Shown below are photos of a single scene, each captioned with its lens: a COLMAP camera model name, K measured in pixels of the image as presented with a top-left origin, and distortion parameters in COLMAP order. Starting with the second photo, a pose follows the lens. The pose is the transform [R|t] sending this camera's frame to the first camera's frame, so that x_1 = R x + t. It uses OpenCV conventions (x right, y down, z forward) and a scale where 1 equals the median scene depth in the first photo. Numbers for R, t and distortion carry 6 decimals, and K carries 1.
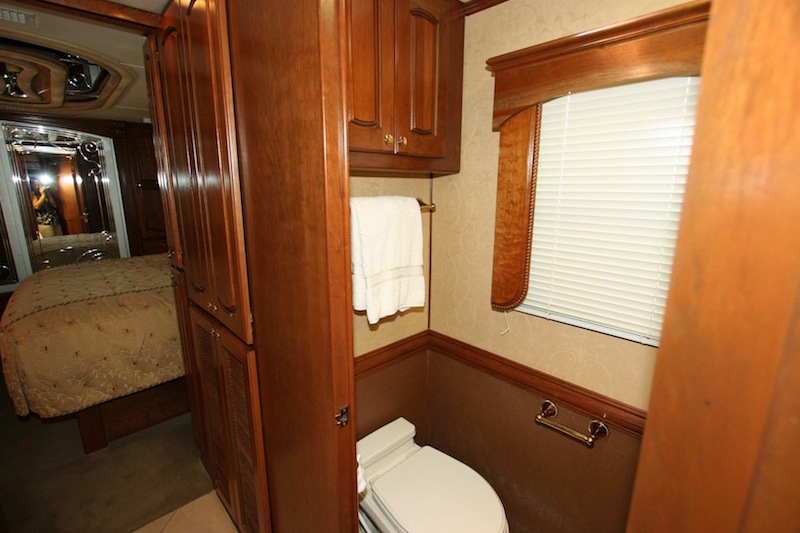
lens RADIAL K [[367.8, 0, 392.9], [0, 367.8, 267.3], [0, 0, 1]] dist [-0.015819, 0.002180]
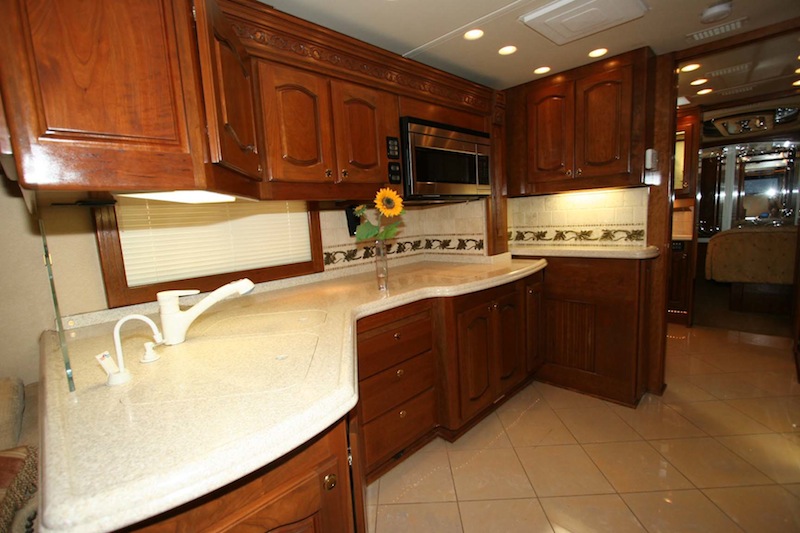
lens RADIAL K [[367.8, 0, 395.5], [0, 367.8, 268.9], [0, 0, 1]] dist [-0.015819, 0.002180]
pose [[0.028500, 0.142968, -0.989317, 1.631060], [-0.164793, 0.976849, 0.136419, 0.515482], [0.985916, 0.159145, 0.051400, -1.480263]]
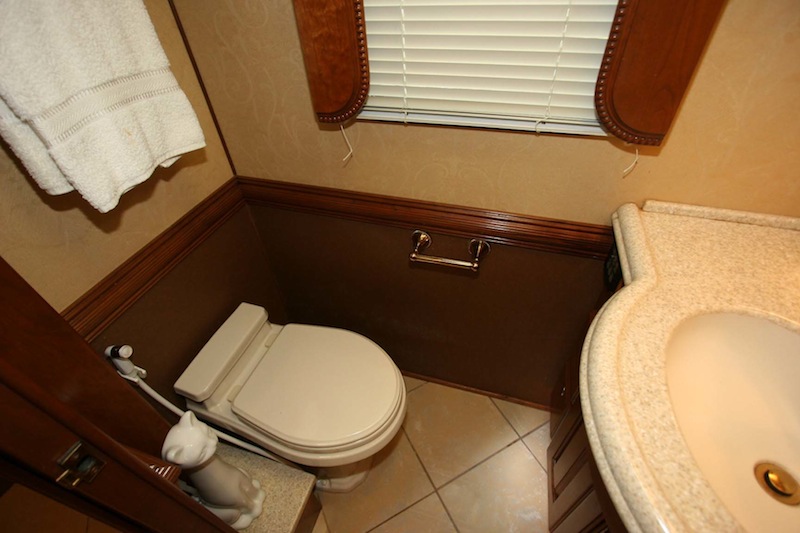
lens RADIAL K [[367.8, 0, 401.7], [0, 367.8, 268.5], [0, 0, 1]] dist [-0.015819, 0.002180]
pose [[0.866863, -0.362099, 0.342684, 0.088073], [0.150249, 0.845157, 0.512966, 0.021161], [-0.475367, -0.393184, 0.787041, 0.346963]]
